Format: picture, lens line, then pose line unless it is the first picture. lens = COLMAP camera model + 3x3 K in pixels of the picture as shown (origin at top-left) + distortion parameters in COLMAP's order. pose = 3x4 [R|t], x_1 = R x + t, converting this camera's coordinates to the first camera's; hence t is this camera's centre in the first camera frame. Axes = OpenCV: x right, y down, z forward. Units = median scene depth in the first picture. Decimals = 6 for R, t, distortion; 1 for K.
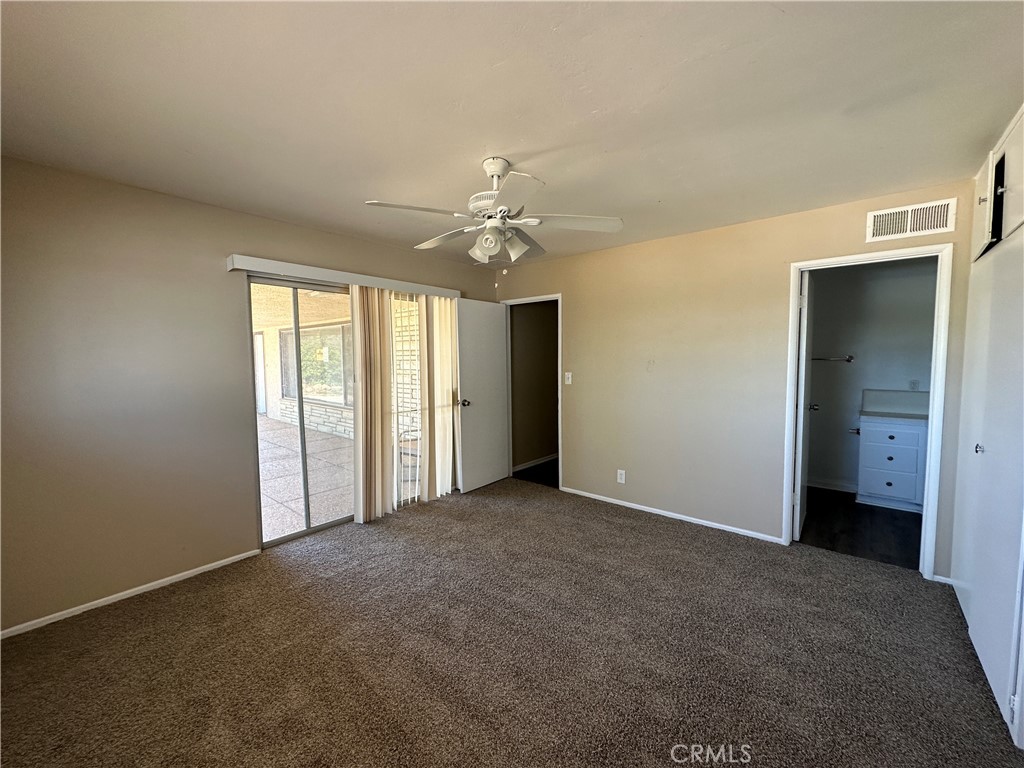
lens RADIAL K [[408.1, 0, 510.5], [0, 408.1, 385.7], [0, 0, 1]] dist [-0.002781, 0.001047]
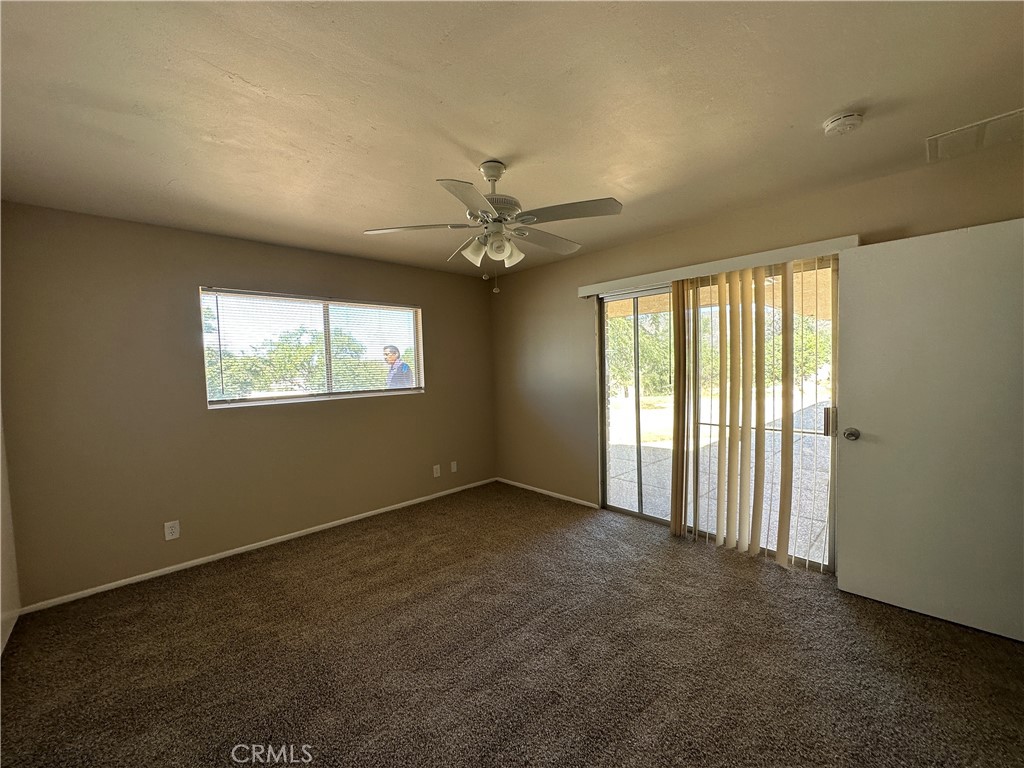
lens RADIAL K [[408.1, 0, 510.4], [0, 408.1, 382.6], [0, 0, 1]] dist [-0.002781, 0.001047]
pose [[-0.104474, 0.055737, -0.992965, 0.678581], [-0.040971, 0.997340, 0.060293, -0.060188], [0.993683, 0.046981, -0.101912, 0.813439]]
